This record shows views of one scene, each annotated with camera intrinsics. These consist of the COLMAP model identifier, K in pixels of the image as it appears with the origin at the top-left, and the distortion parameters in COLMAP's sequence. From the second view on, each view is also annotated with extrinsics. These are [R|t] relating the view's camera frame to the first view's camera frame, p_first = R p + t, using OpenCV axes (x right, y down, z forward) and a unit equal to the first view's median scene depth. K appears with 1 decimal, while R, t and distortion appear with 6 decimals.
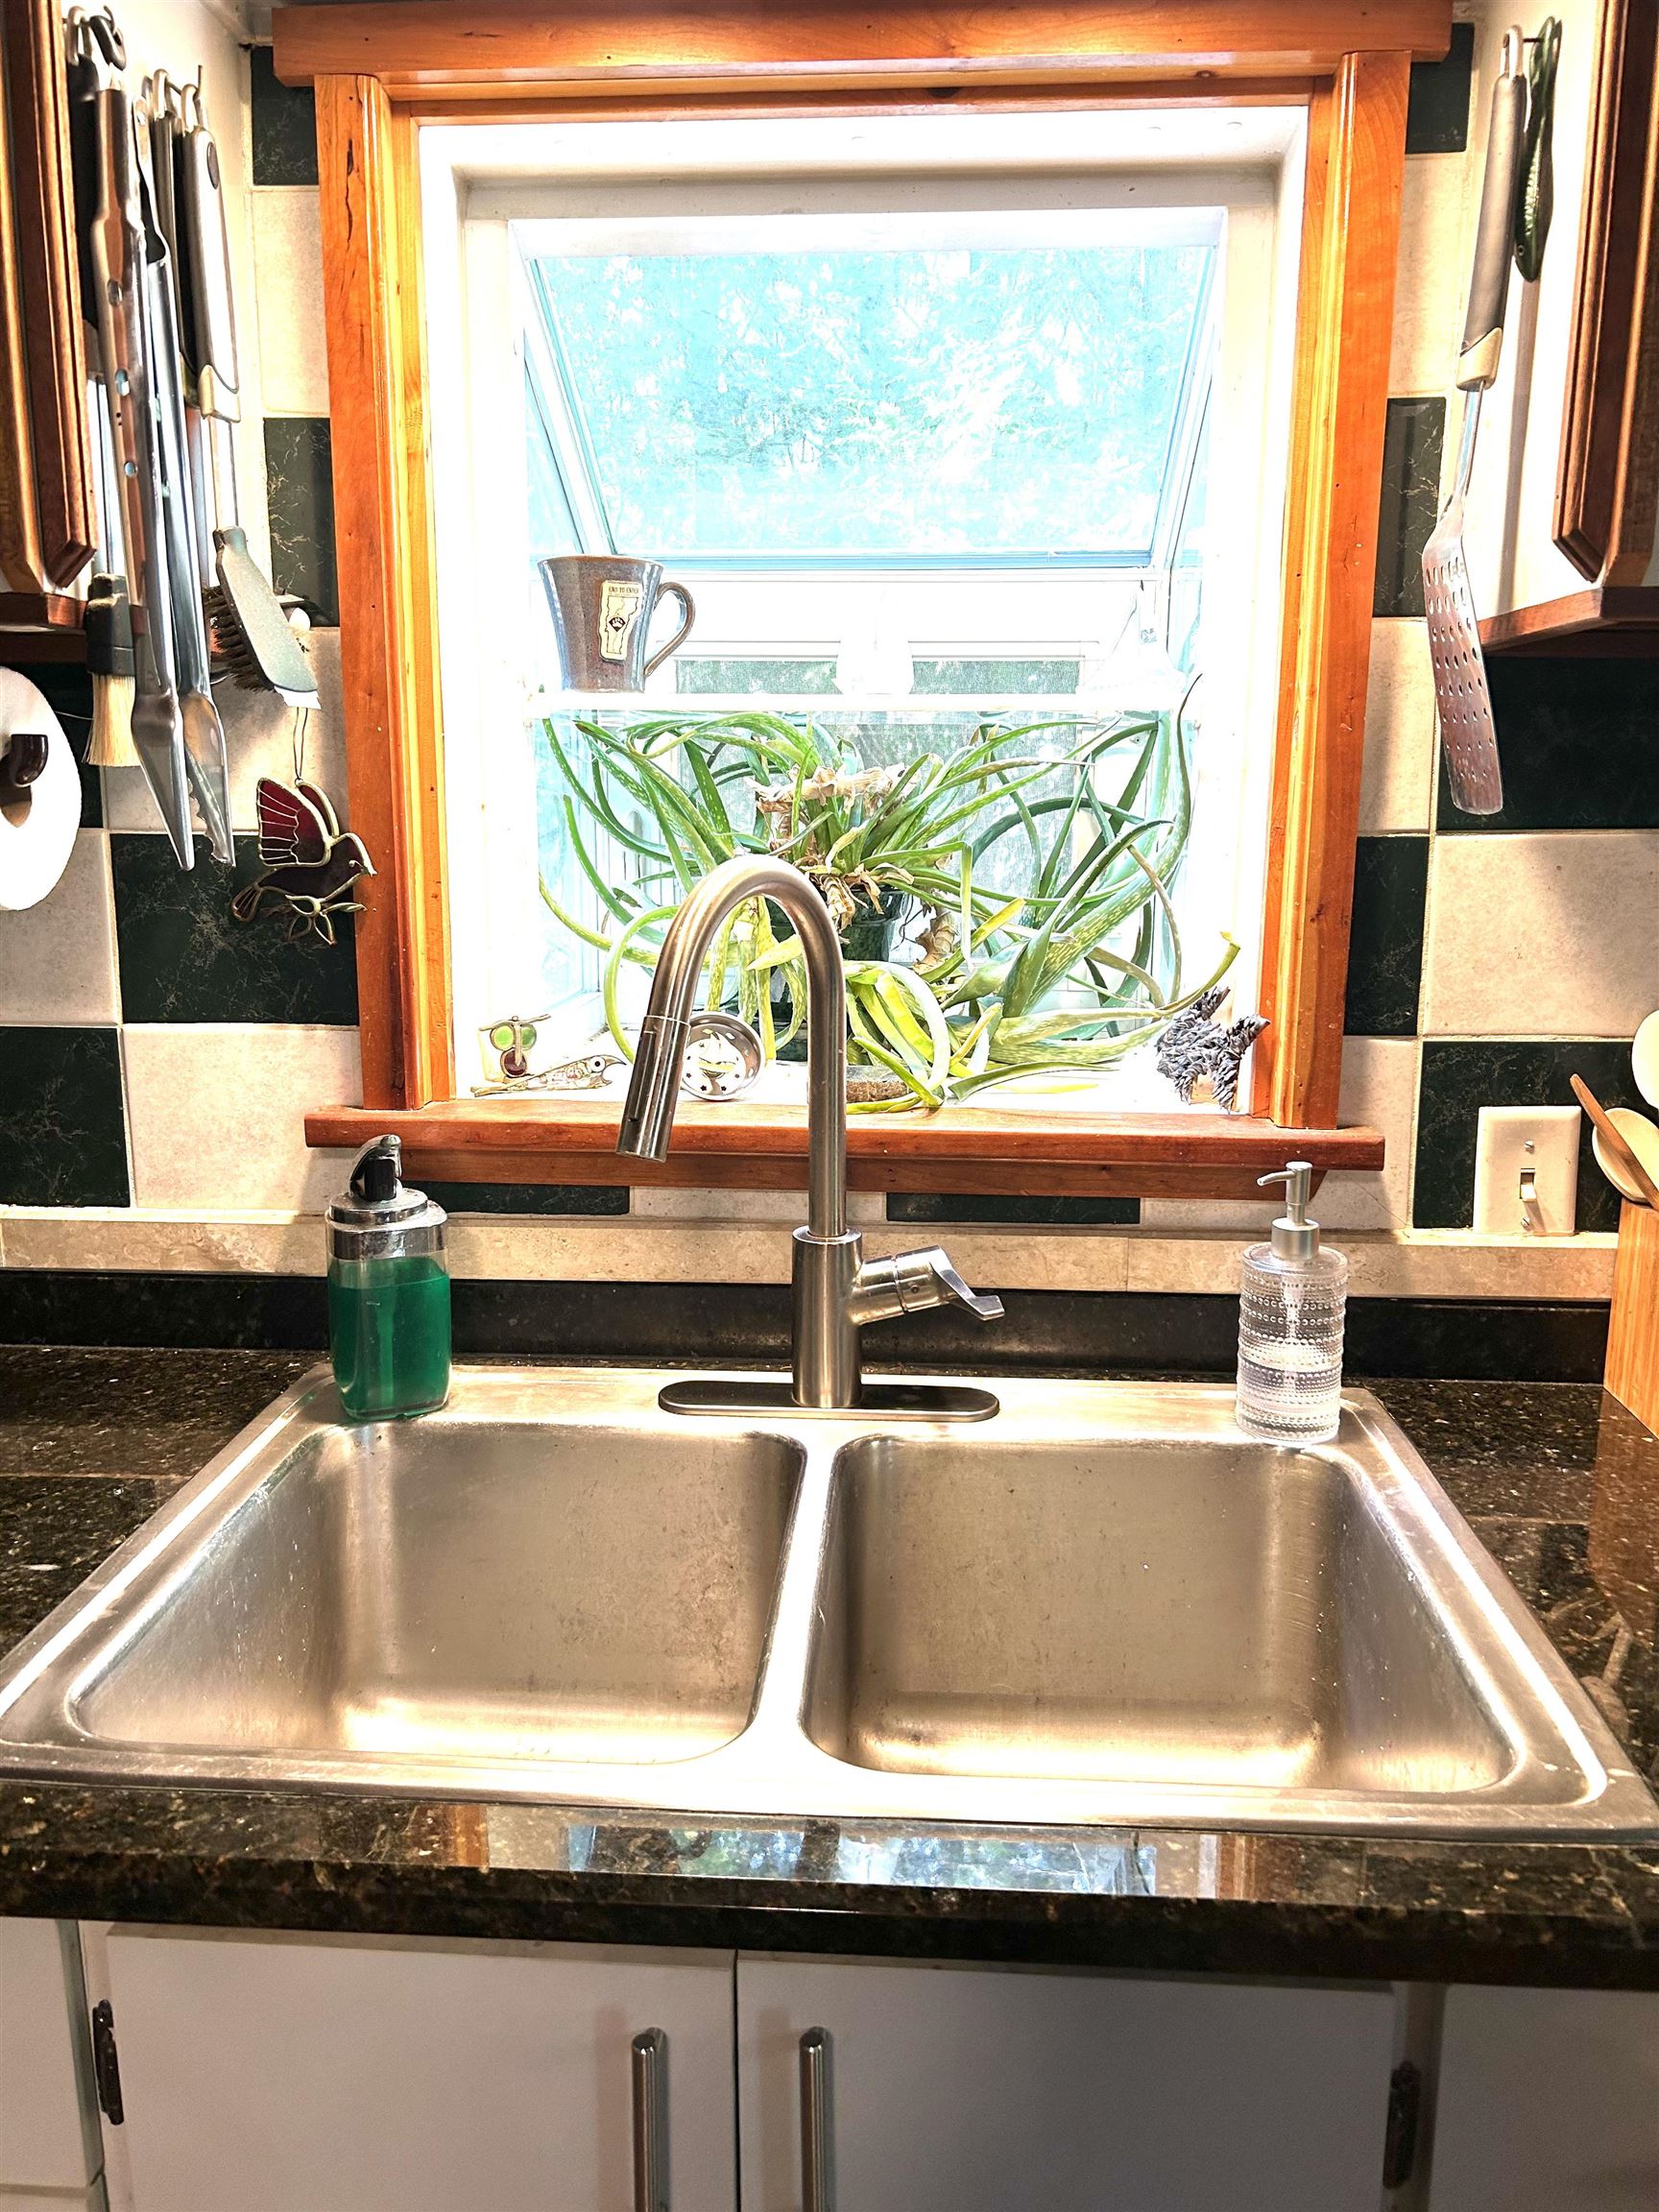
lens RADIAL K [[1665.2, 0, 832.9], [0, 1665.2, 1107.6], [0, 0, 1]] dist [0.007581, 0.002379]
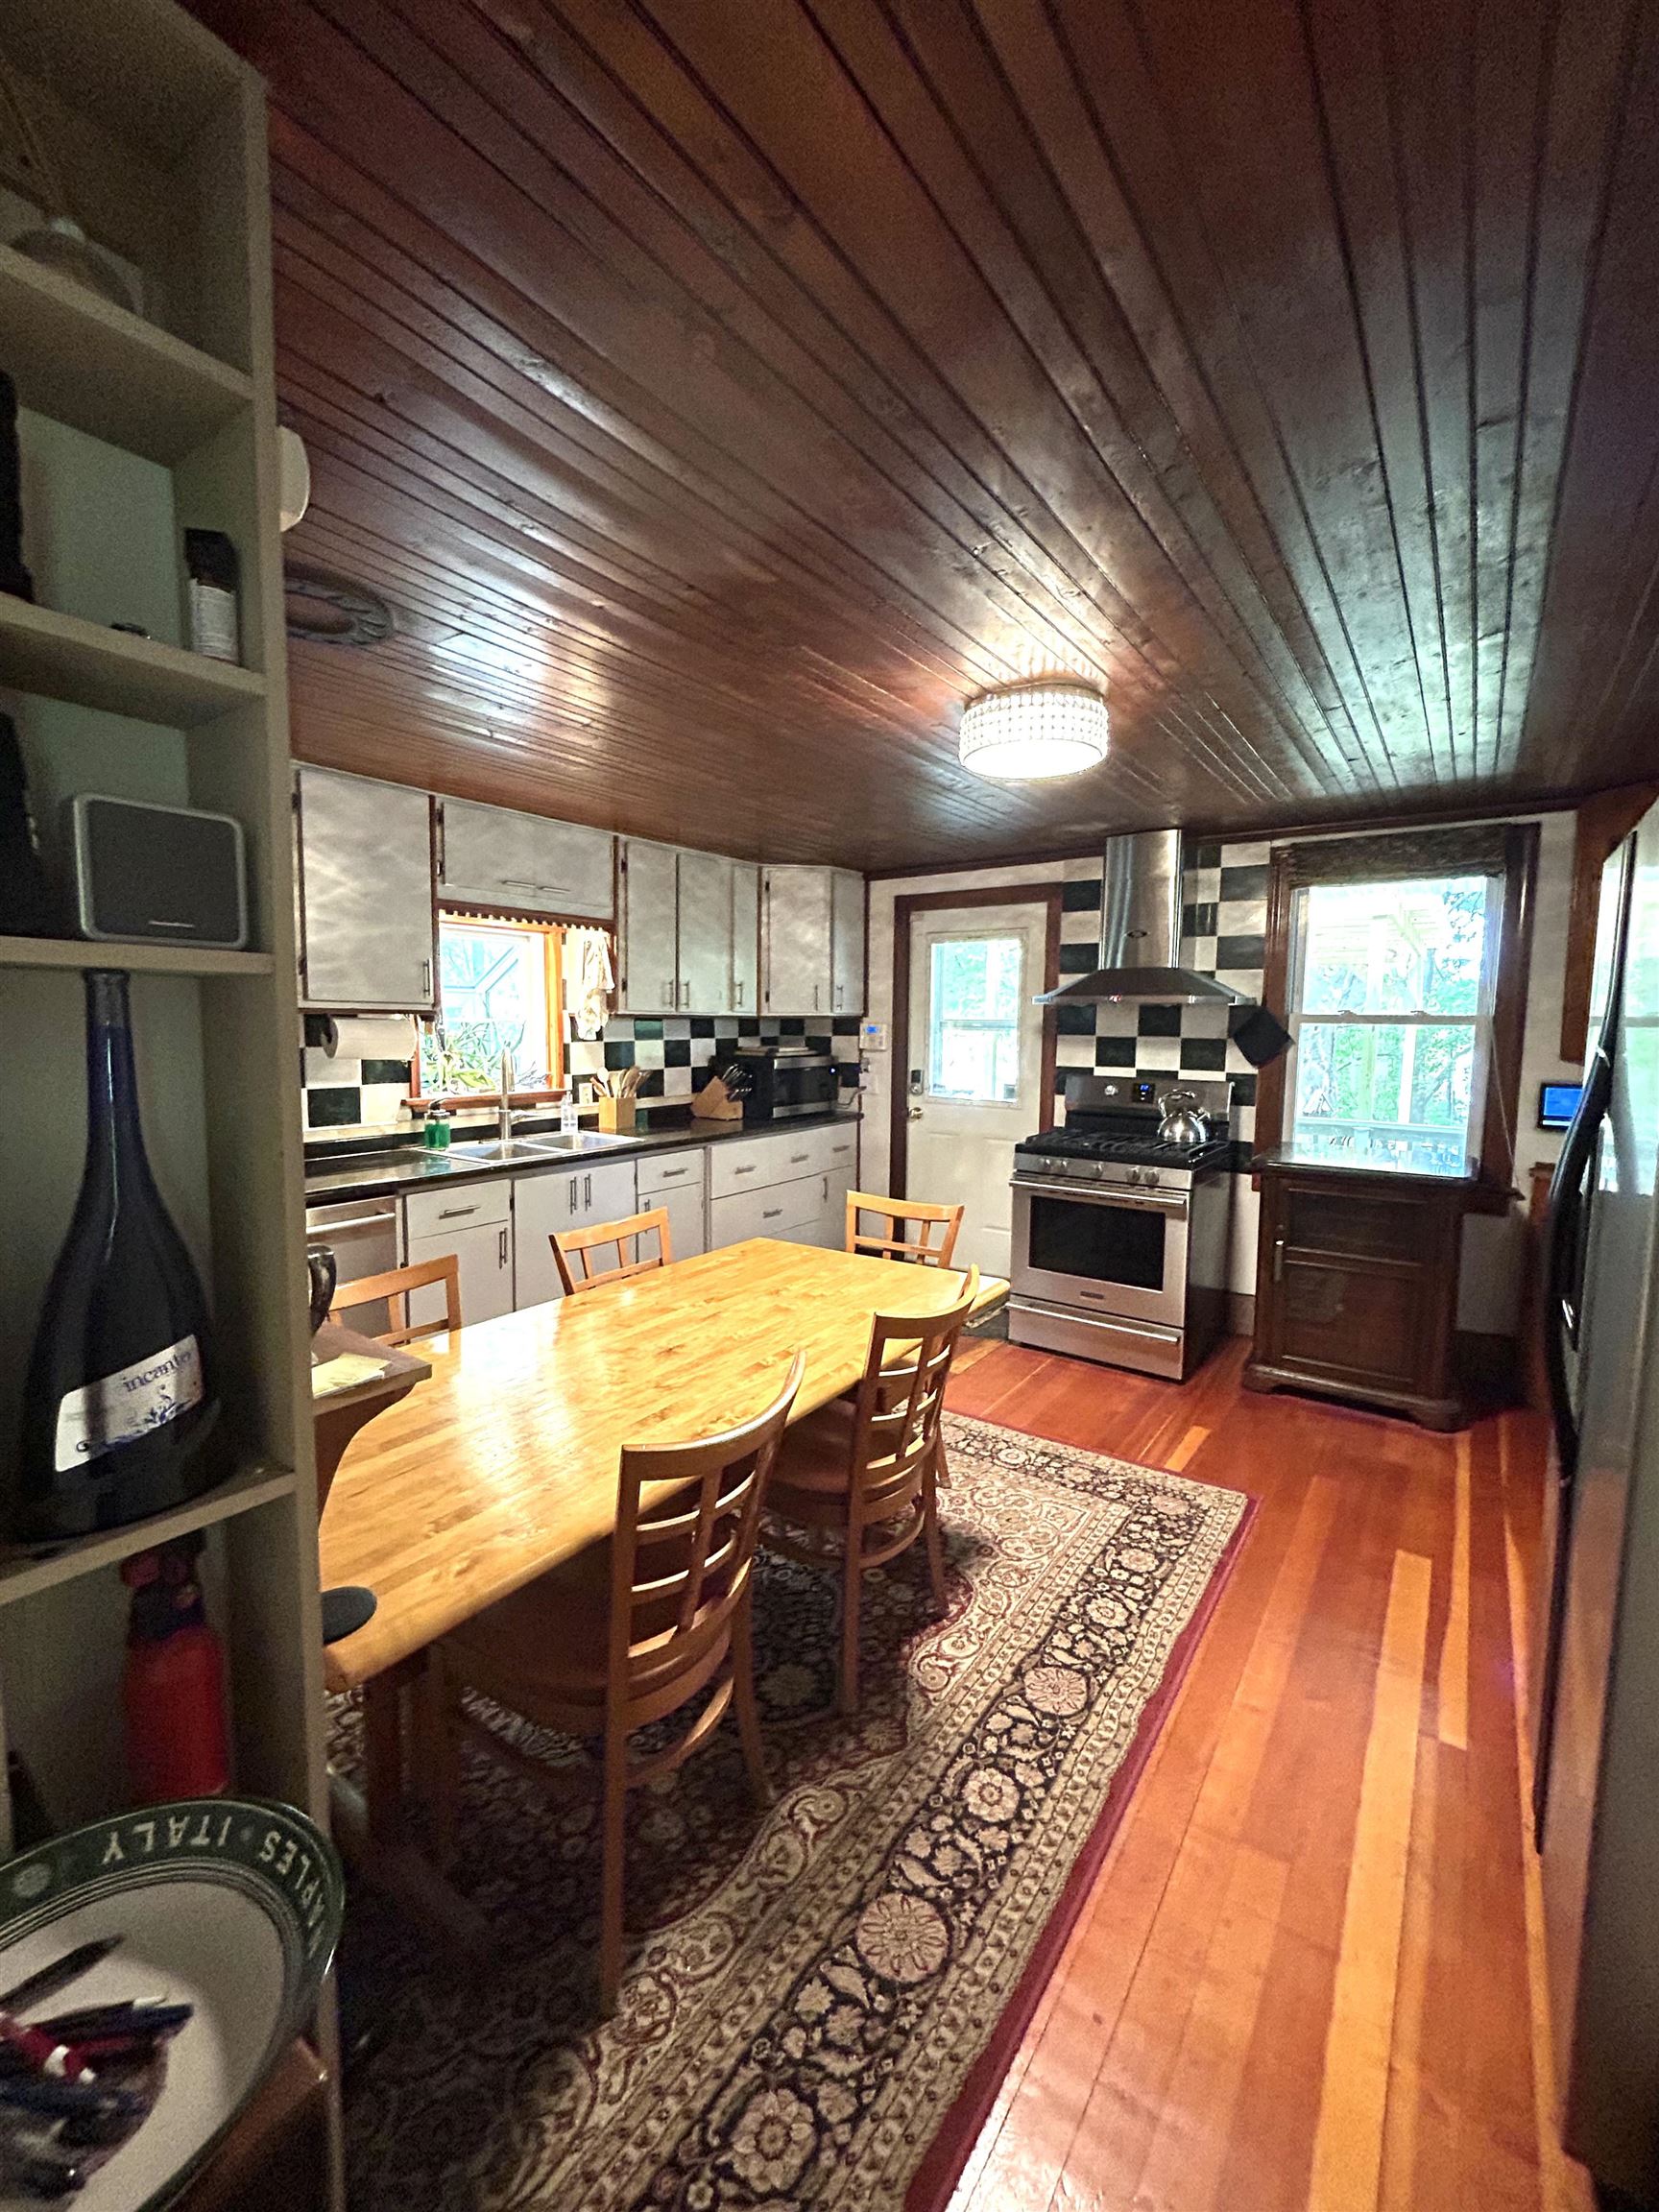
lens RADIAL K [[900.8, 0, 838.0], [0, 900.8, 1095.8], [0, 0, 1]] dist [-0.002166, -0.000119]
pose [[0.520990, -0.069233, 0.850750, -2.042582], [0.161530, 0.986692, -0.018624, 0.267771], [-0.838139, 0.147125, 0.525240, -1.645452]]
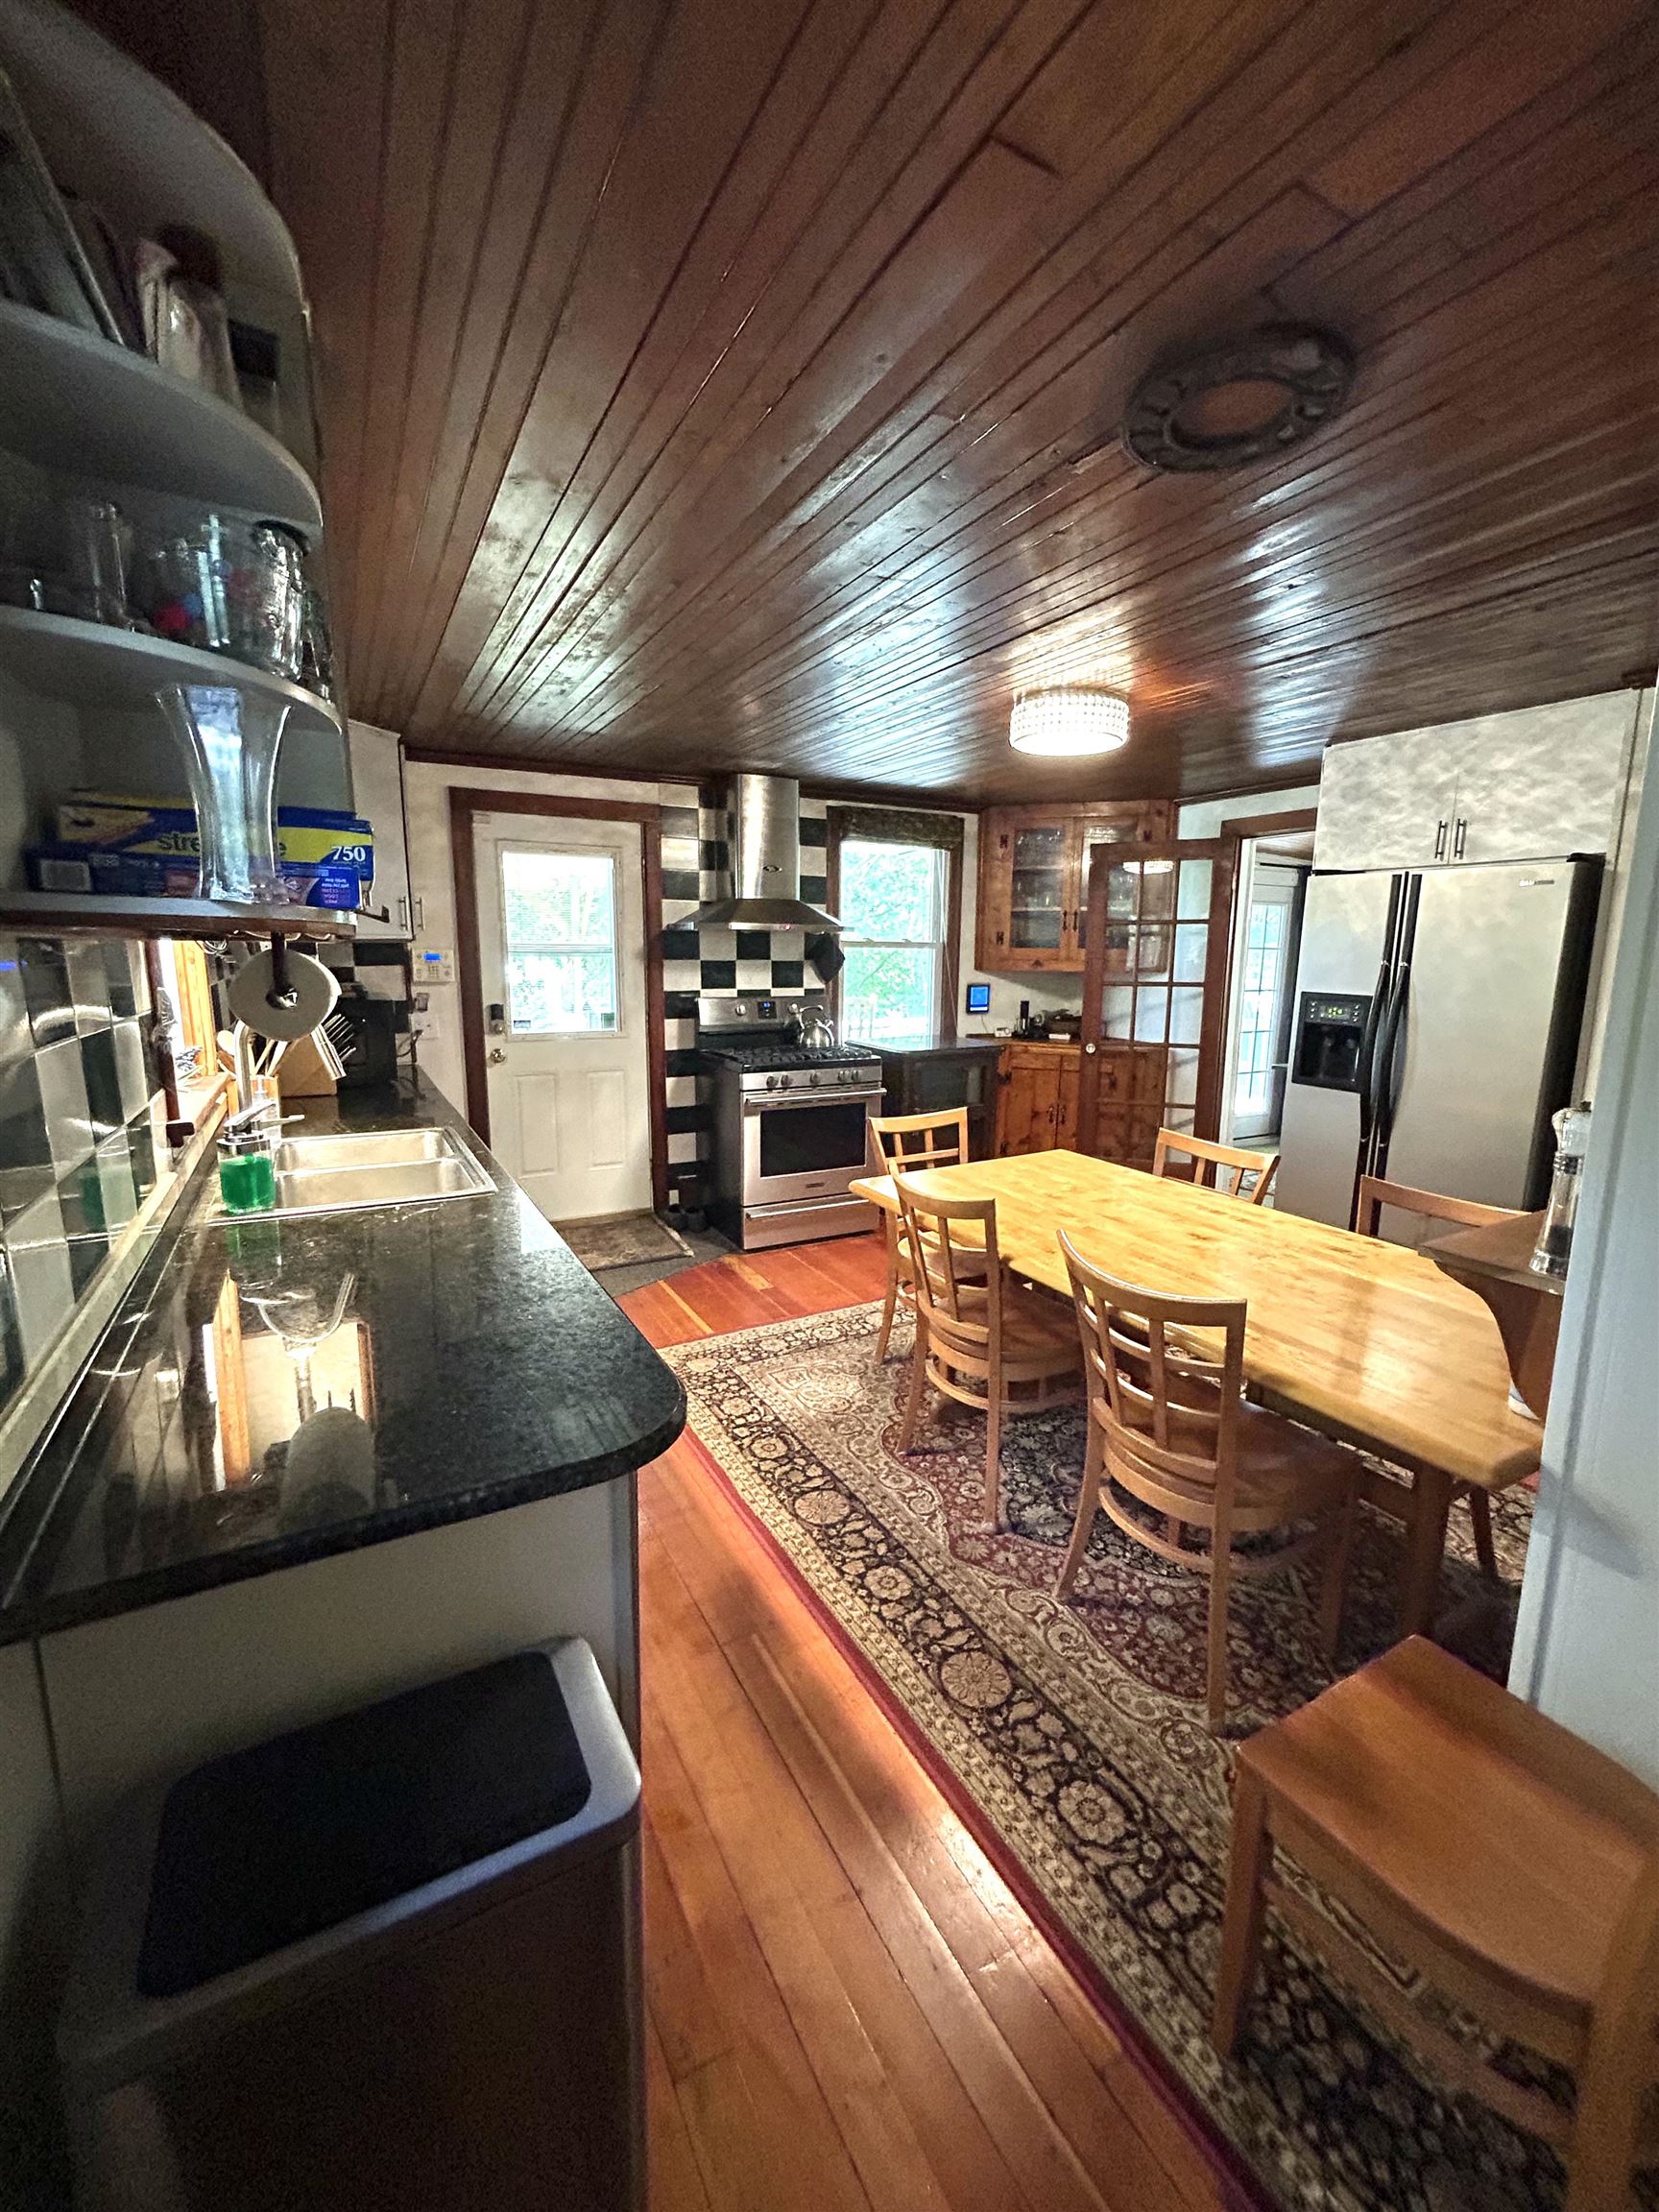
lens RADIAL K [[900.8, 0, 833.1], [0, 900.8, 1104.5], [0, 0, 1]] dist [-0.002166, -0.000119]
pose [[-0.545107, -0.151722, 0.824524, -1.965867], [0.156475, 0.947794, 0.277853, -0.248348], [-0.823635, 0.280477, -0.492908, 0.871635]]
